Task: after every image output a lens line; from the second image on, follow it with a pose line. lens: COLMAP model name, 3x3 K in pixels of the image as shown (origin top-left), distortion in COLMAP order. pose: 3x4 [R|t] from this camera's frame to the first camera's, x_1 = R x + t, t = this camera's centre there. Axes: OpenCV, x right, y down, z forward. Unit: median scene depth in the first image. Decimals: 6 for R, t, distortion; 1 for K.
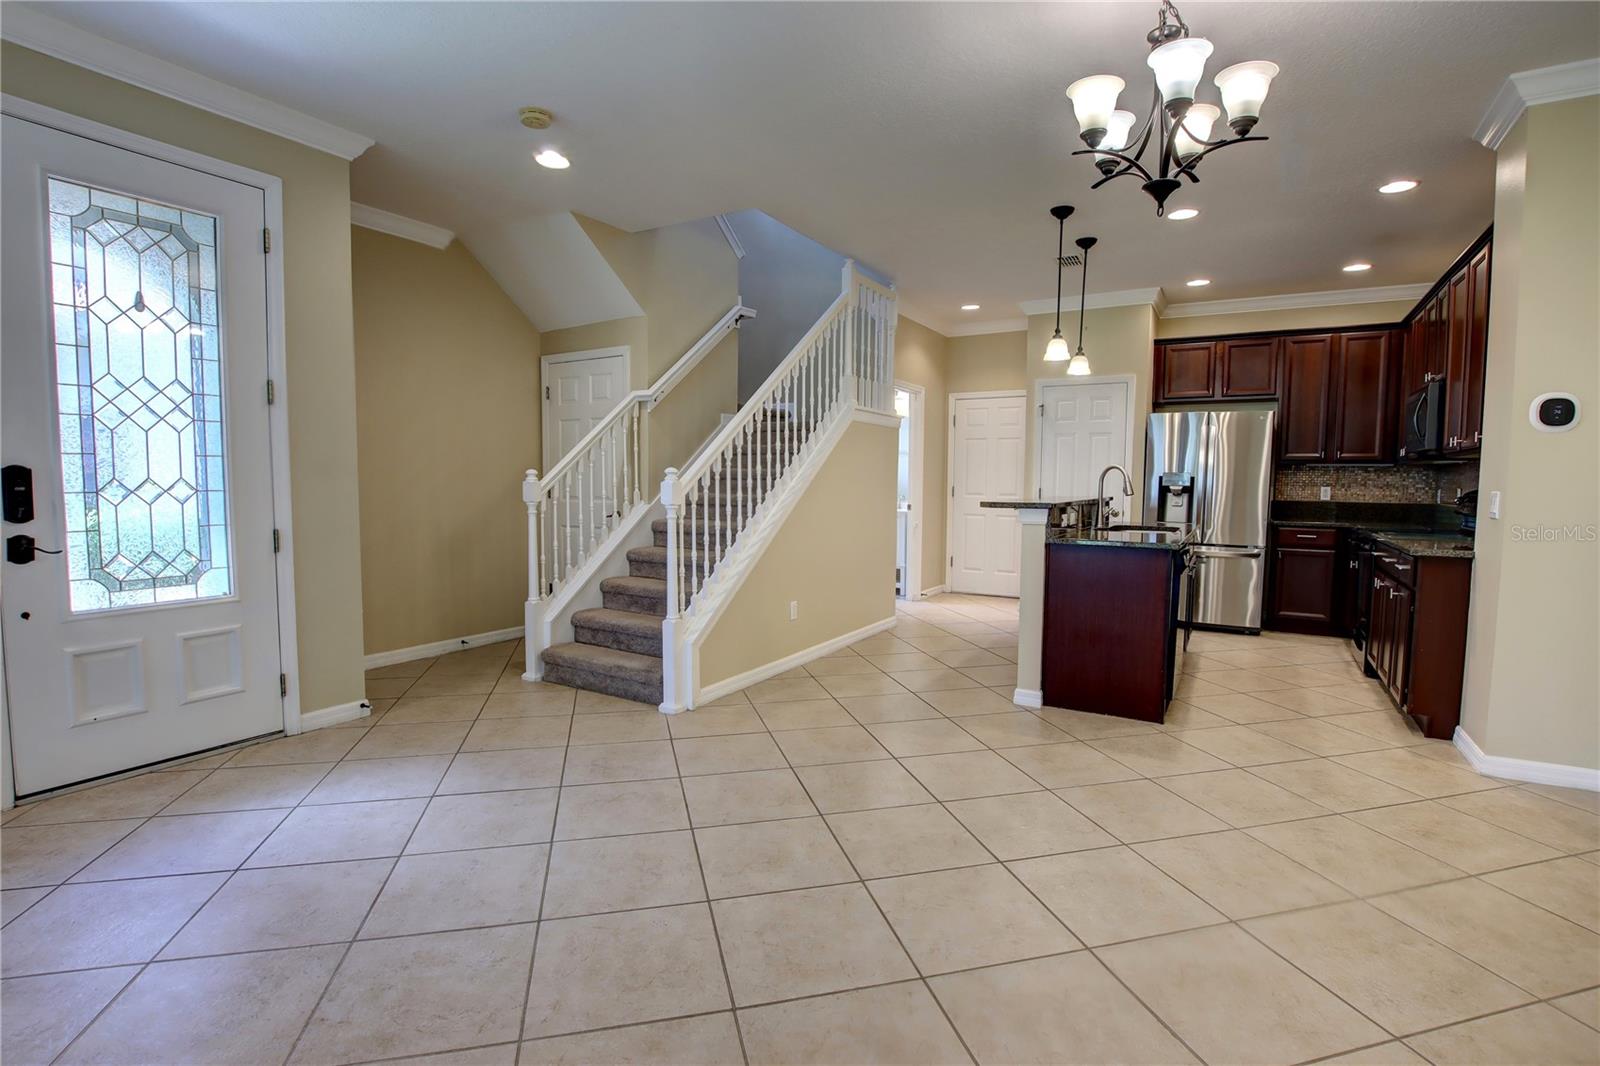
lens RADIAL K [[752.2, 0, 803.6], [0, 752.2, 532.7], [0, 0, 1]] dist [-0.031761, 0.001771]
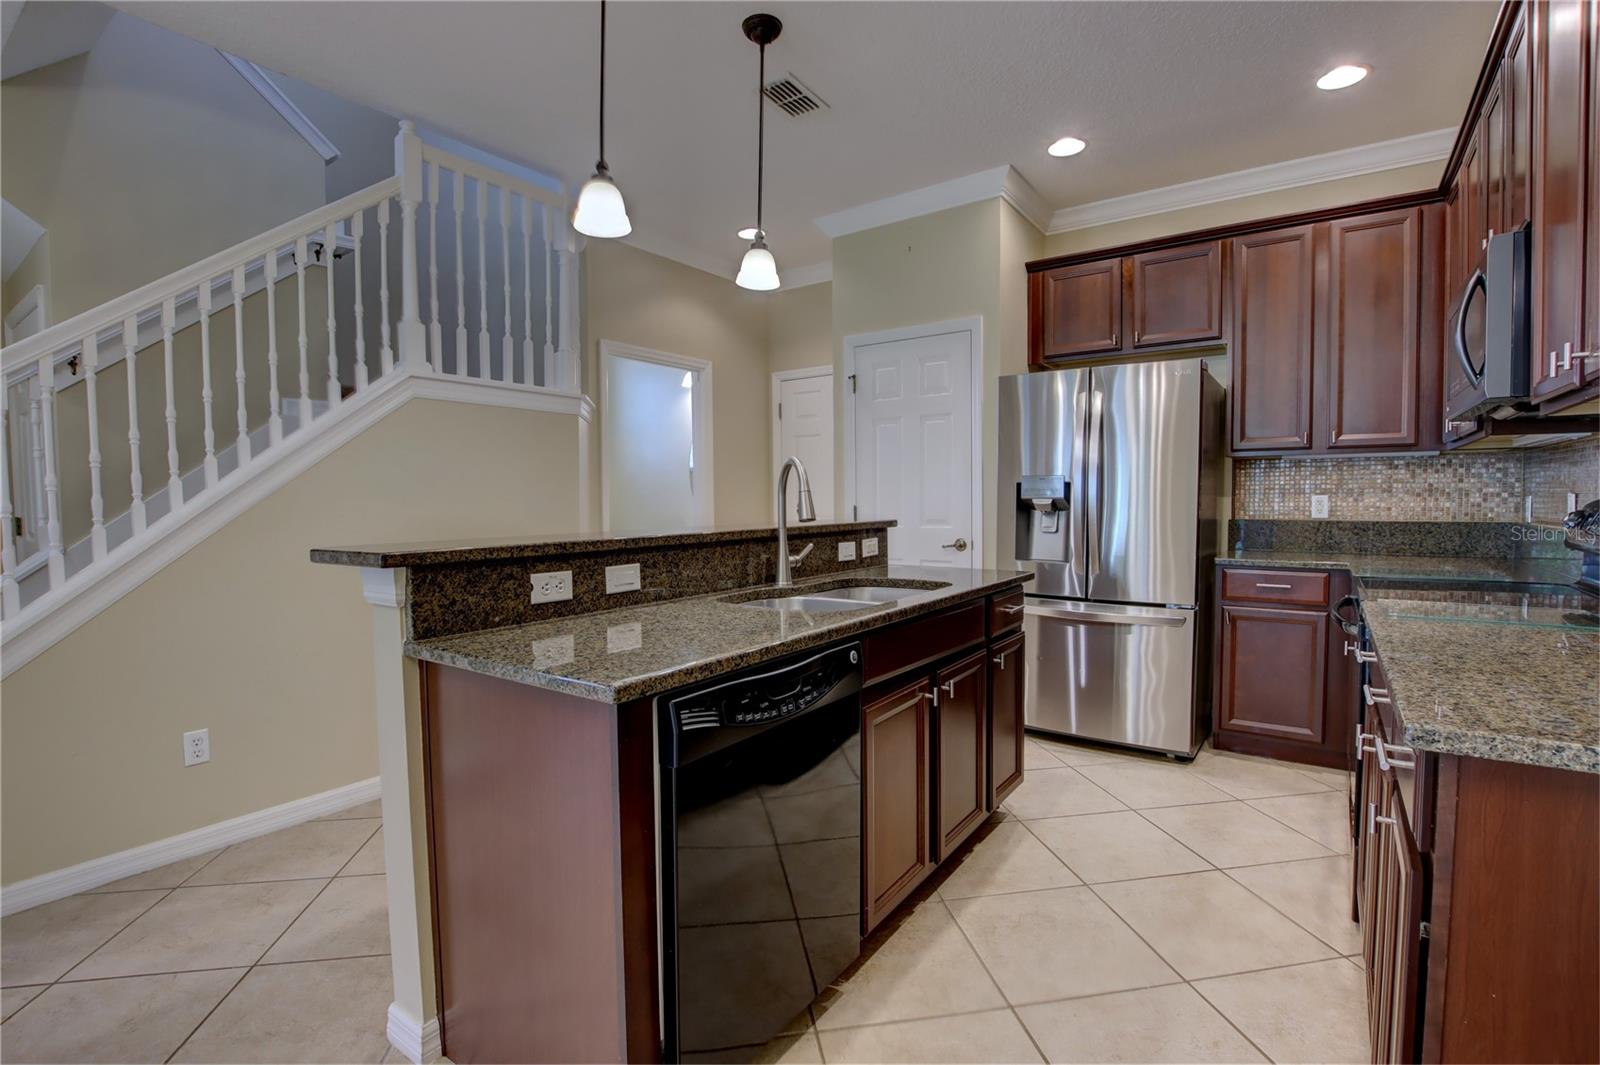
lens RADIAL K [[740.5, 0, 804.6], [0, 740.5, 530.3], [0, 0, 1]] dist [-0.037607, 0.006545]
pose [[0.996567, -0.013576, -0.081664, 0.486330], [0.011412, 0.999573, -0.026902, -0.032628], [0.081994, 0.025878, 0.996297, 0.557528]]
